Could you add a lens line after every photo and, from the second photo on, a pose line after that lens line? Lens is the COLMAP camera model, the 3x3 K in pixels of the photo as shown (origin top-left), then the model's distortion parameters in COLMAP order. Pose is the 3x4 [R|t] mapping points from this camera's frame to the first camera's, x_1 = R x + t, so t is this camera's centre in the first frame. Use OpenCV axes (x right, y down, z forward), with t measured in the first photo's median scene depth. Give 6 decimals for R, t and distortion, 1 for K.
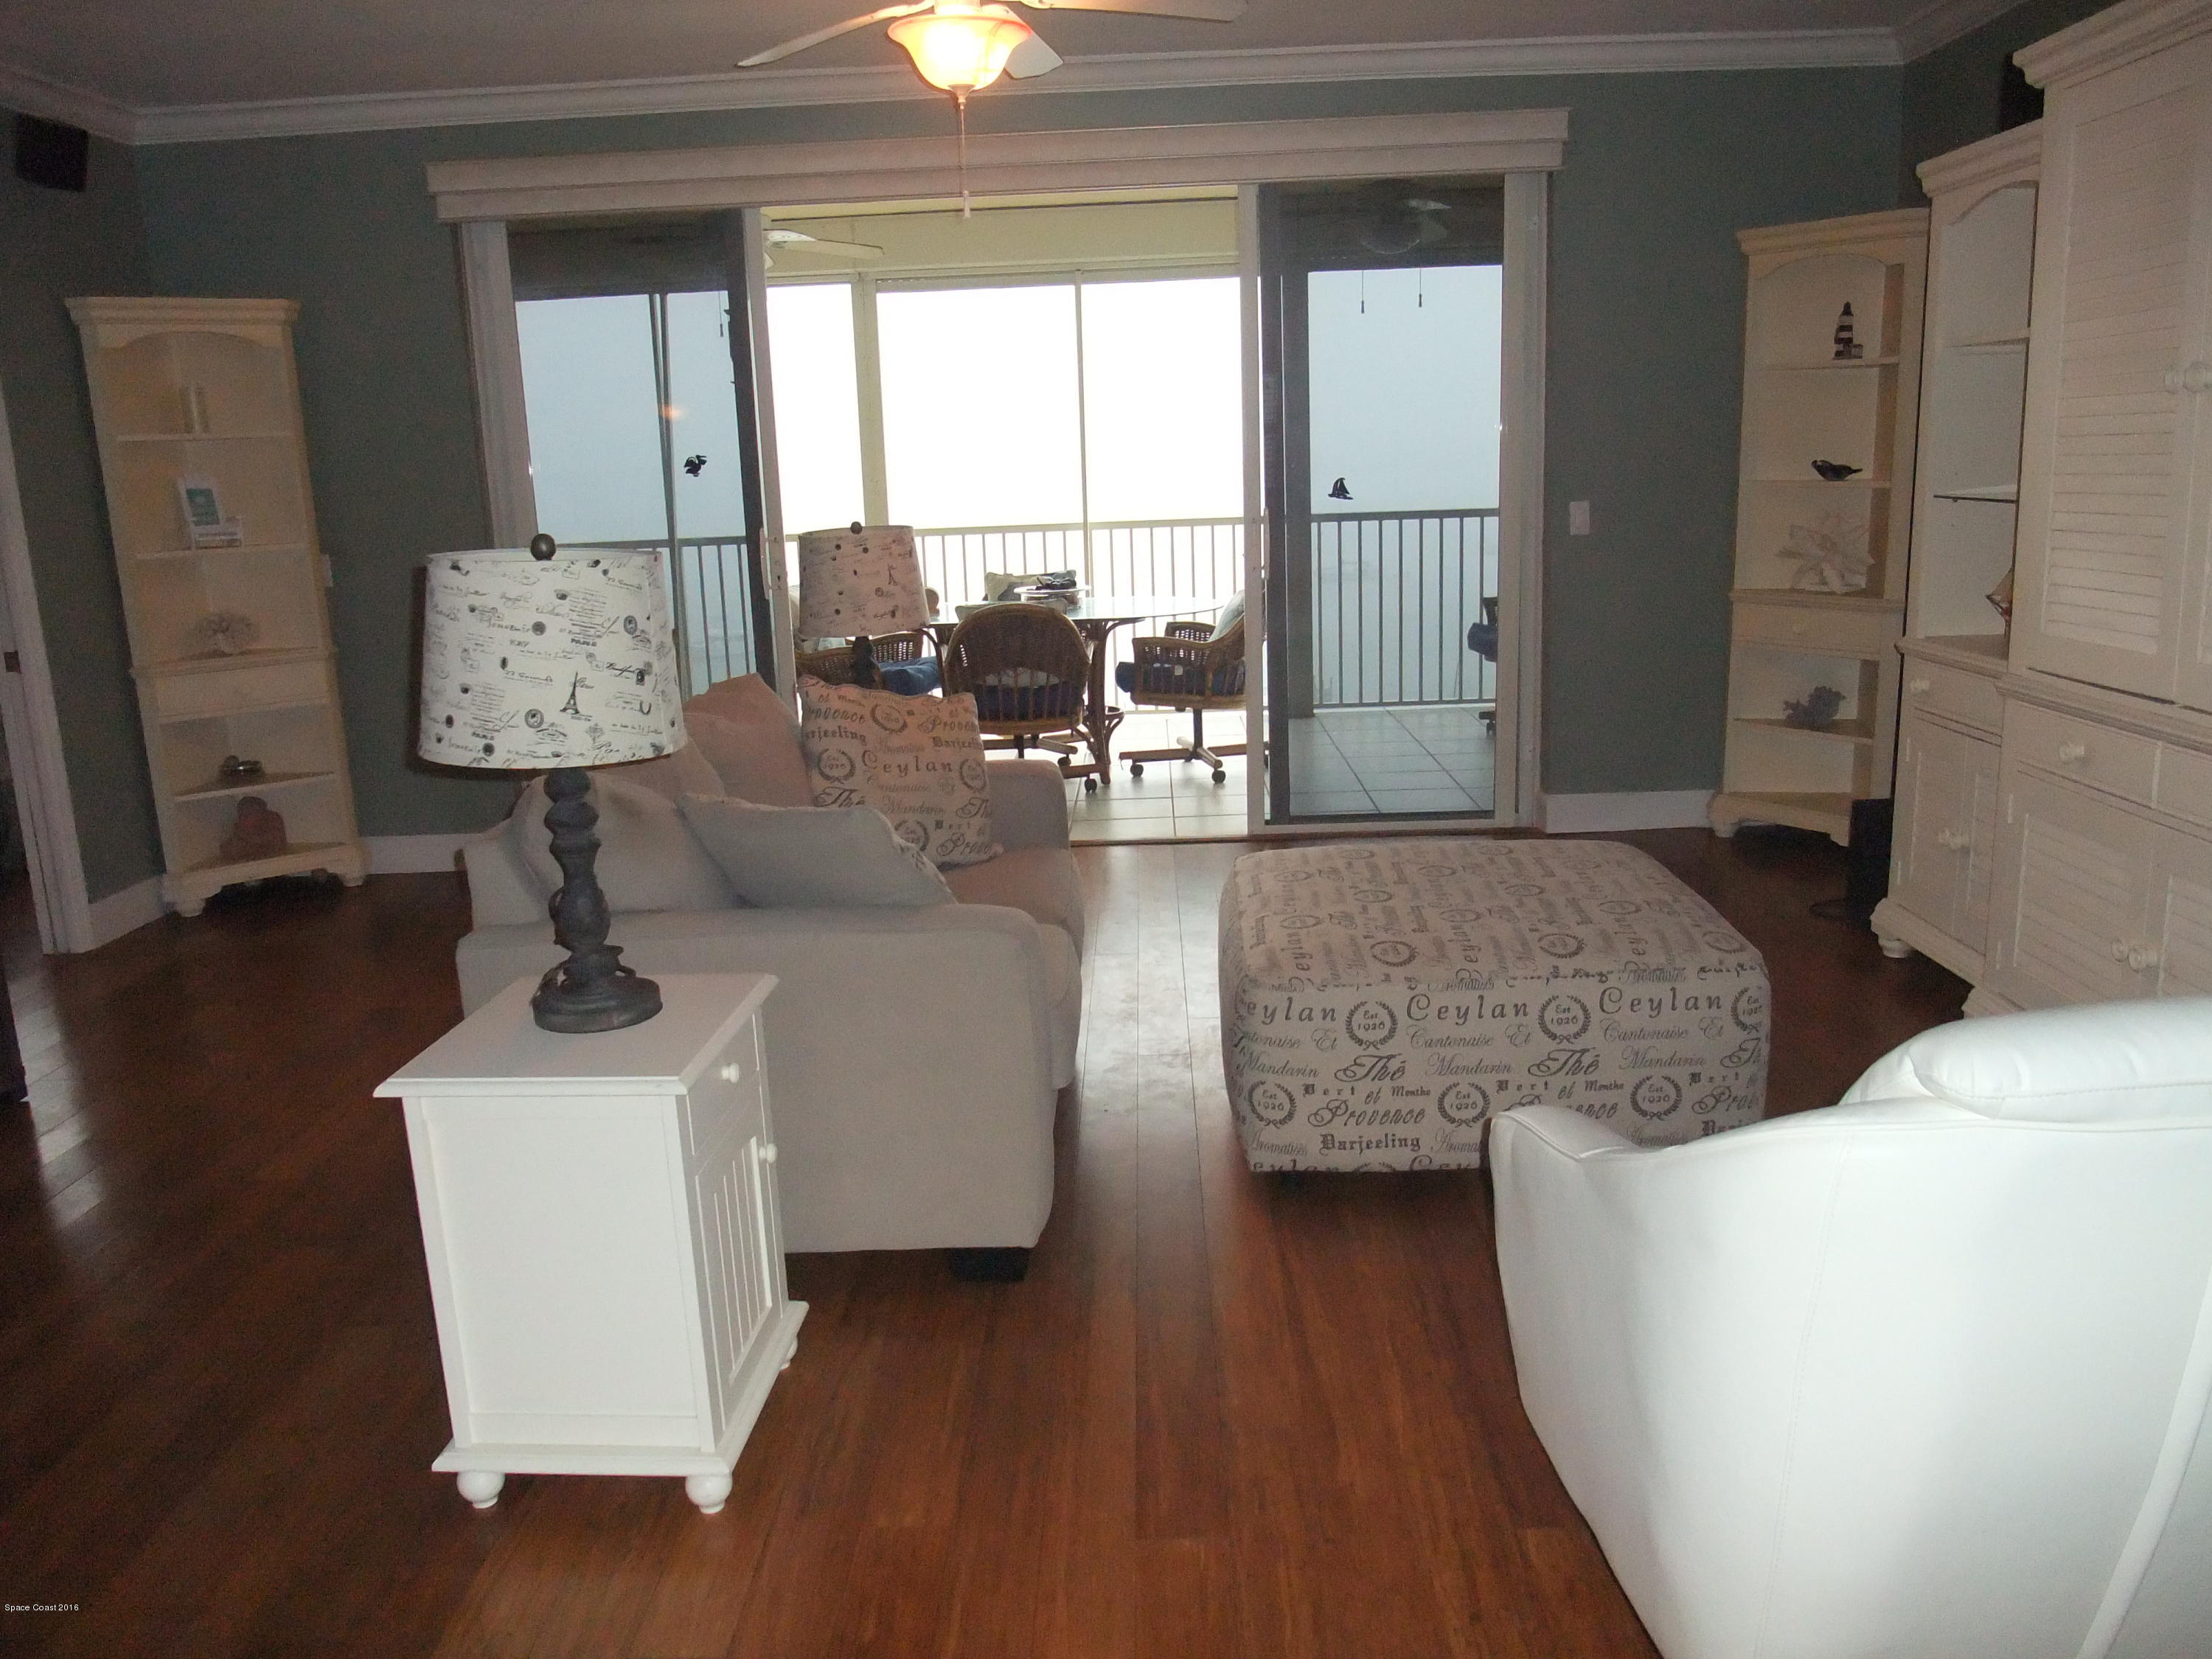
lens RADIAL K [[1700.4, 0, 1106.0], [0, 1700.4, 829.5], [0, 0, 1]] dist [-0.080887, 0.050332]
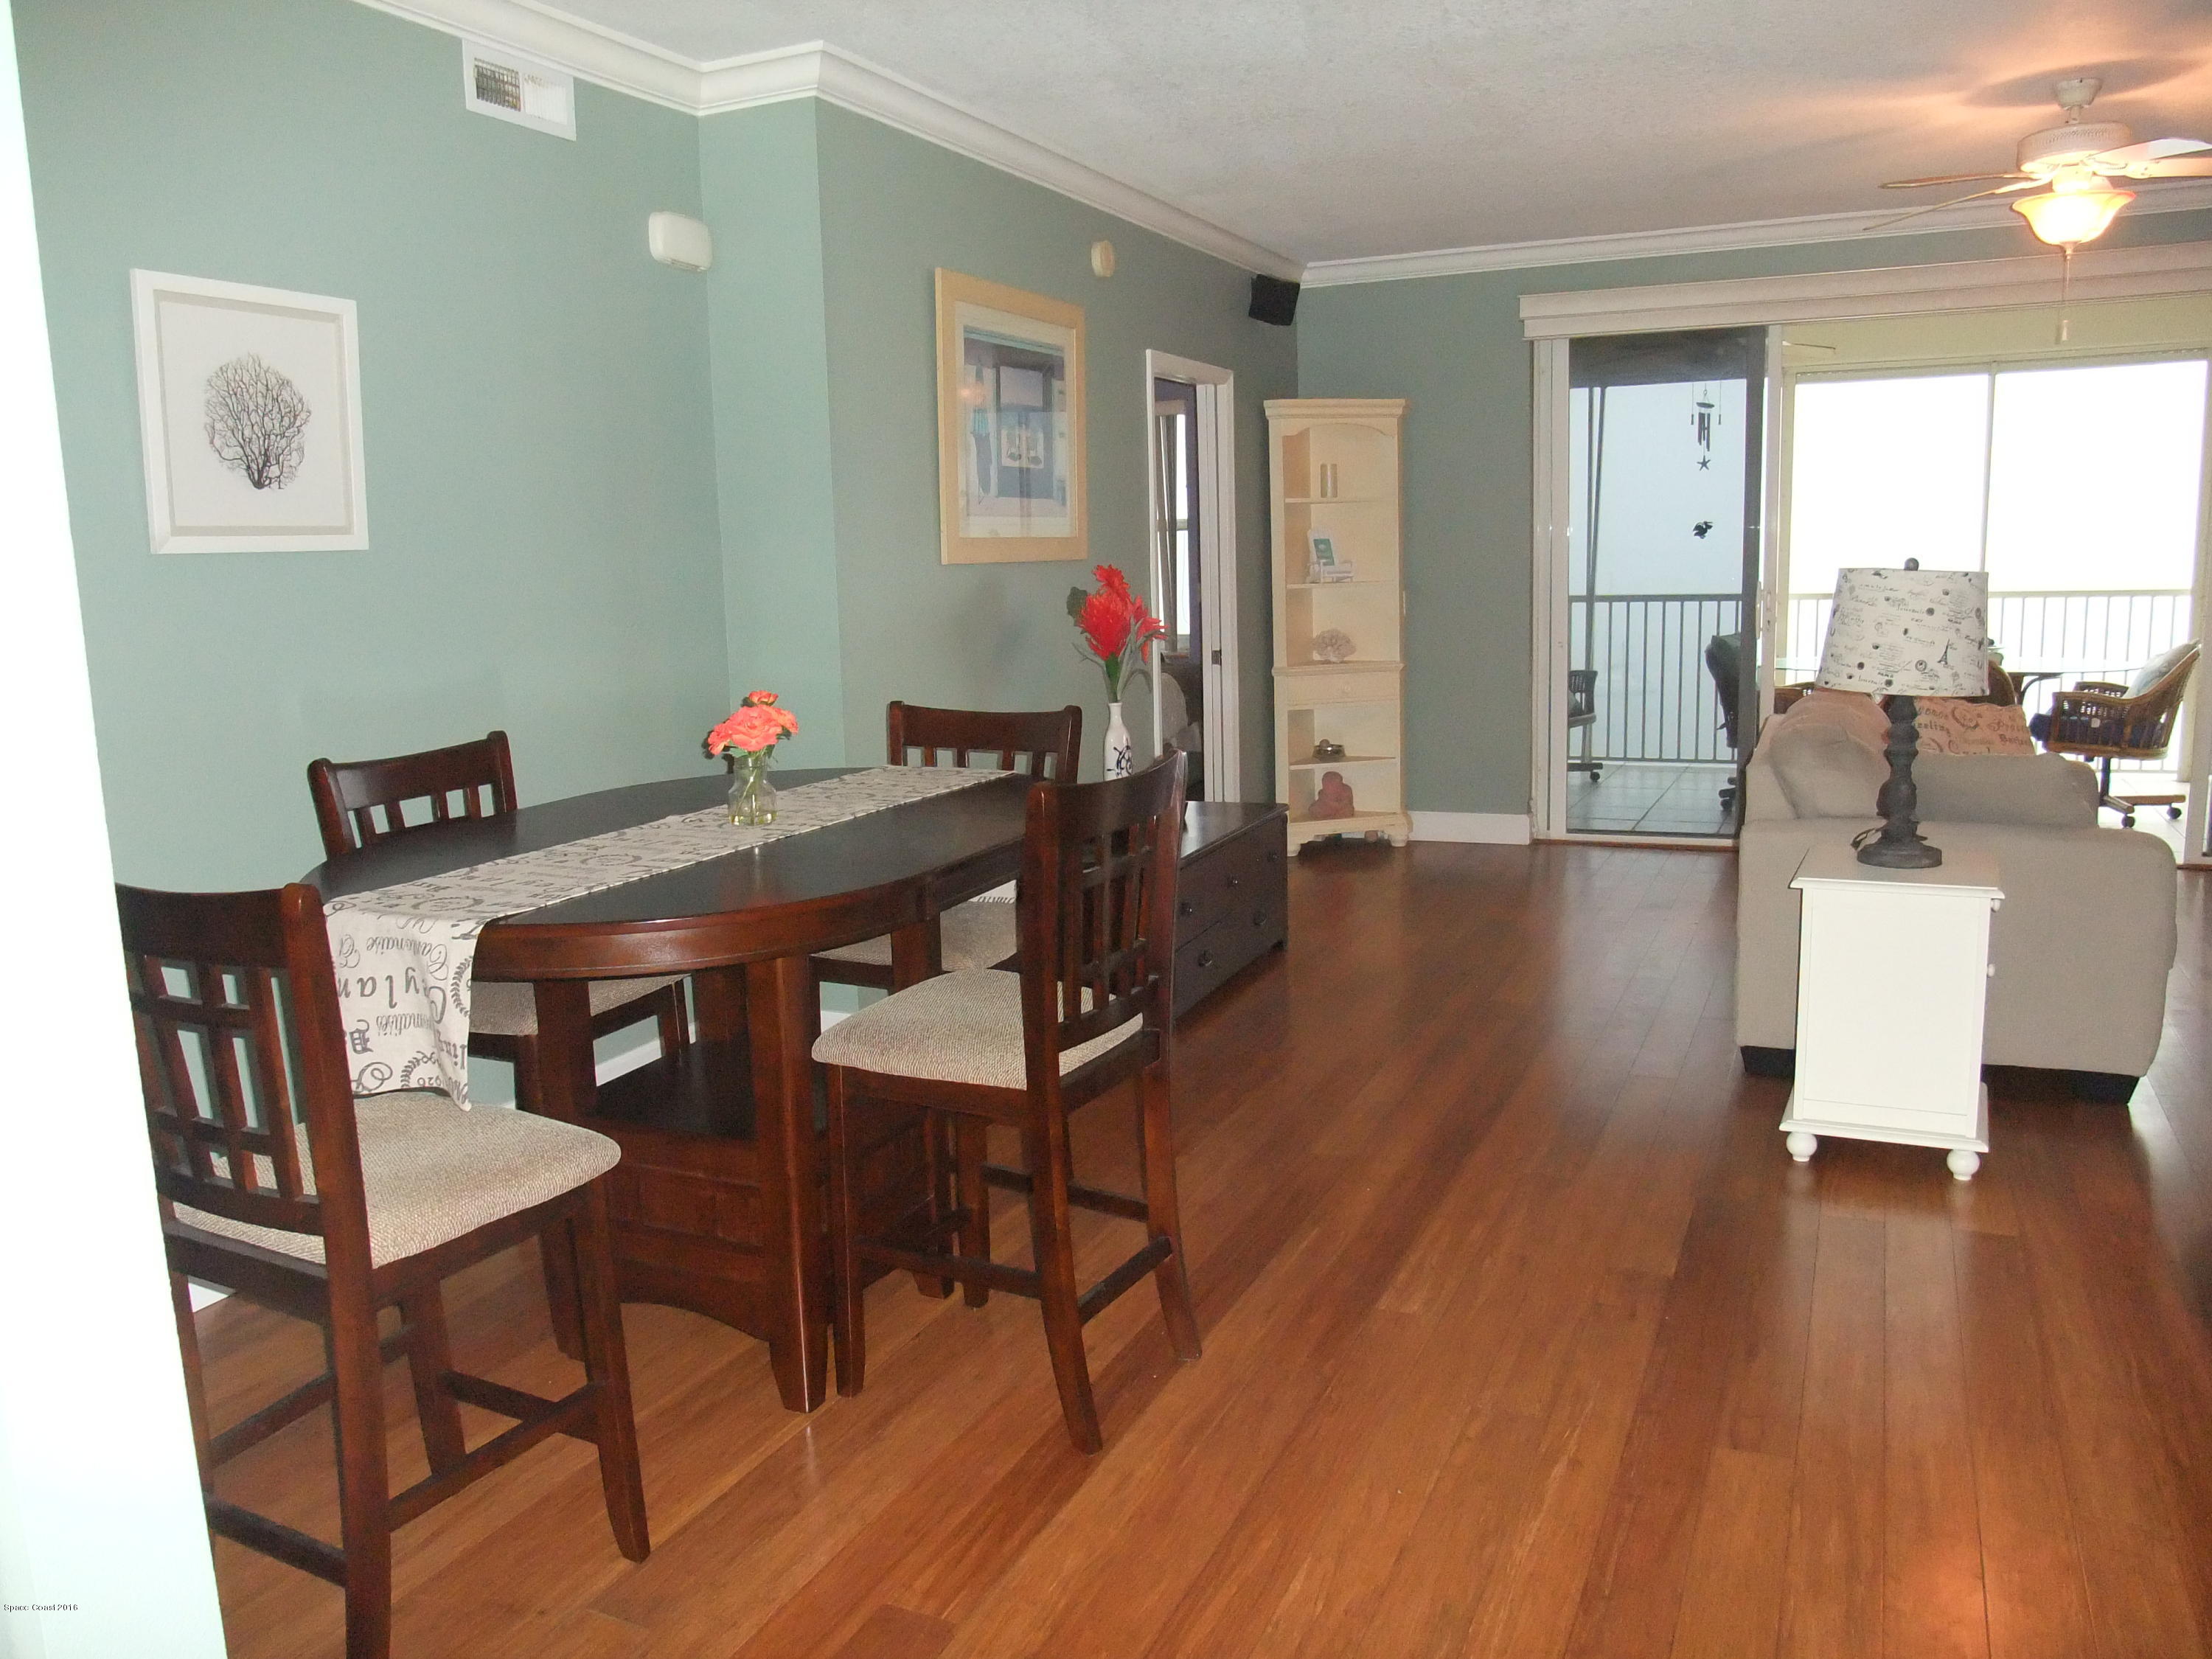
lens RADIAL K [[1708.8, 0, 1035.6], [0, 1708.8, 856.6], [0, 0, 1]] dist [-0.145766, 0.111409]
pose [[0.904276, 0.077910, -0.419779, -0.156730], [-0.089575, 0.995947, -0.008114, 0.078134], [0.417446, 0.044939, 0.907590, -0.307415]]
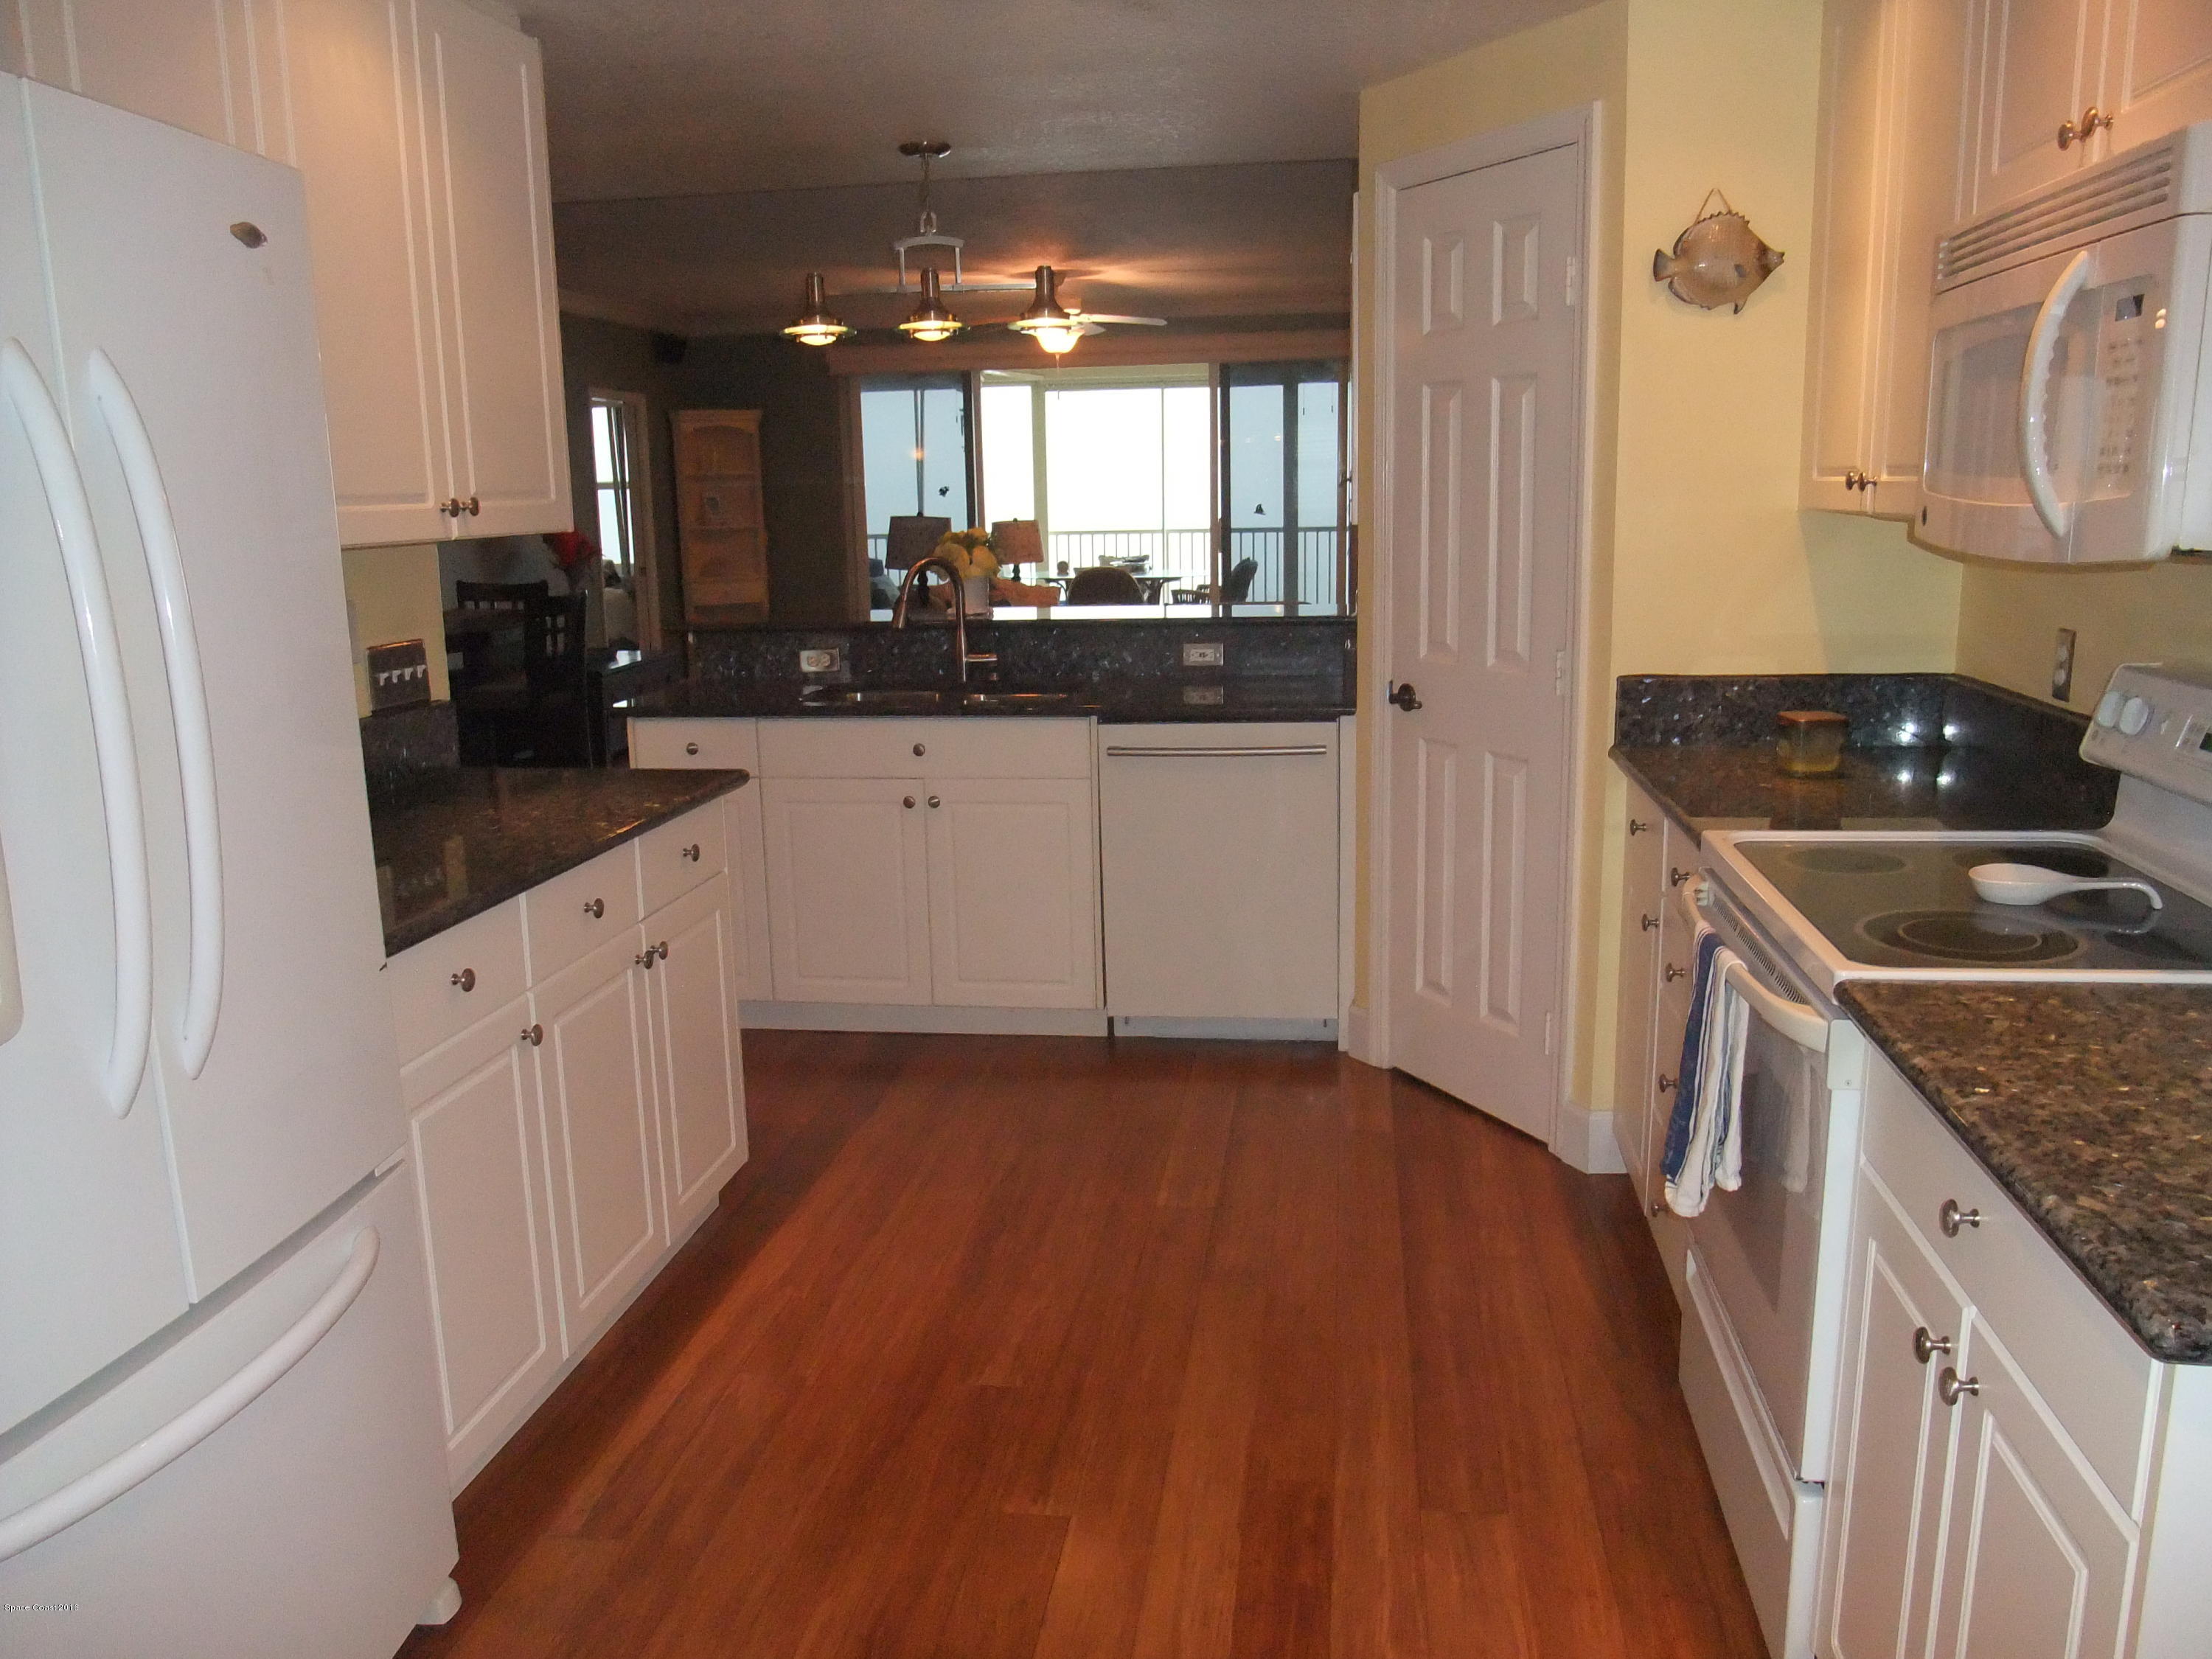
lens RADIAL K [[1700.4, 0, 1106.0], [0, 1700.4, 829.5], [0, 0, 1]] dist [-0.080887, 0.050332]
pose [[0.993113, 0.042404, -0.109219, 0.194105], [-0.043612, 0.999011, -0.008700, 0.204249], [0.108742, 0.013403, 0.993980, -1.026780]]
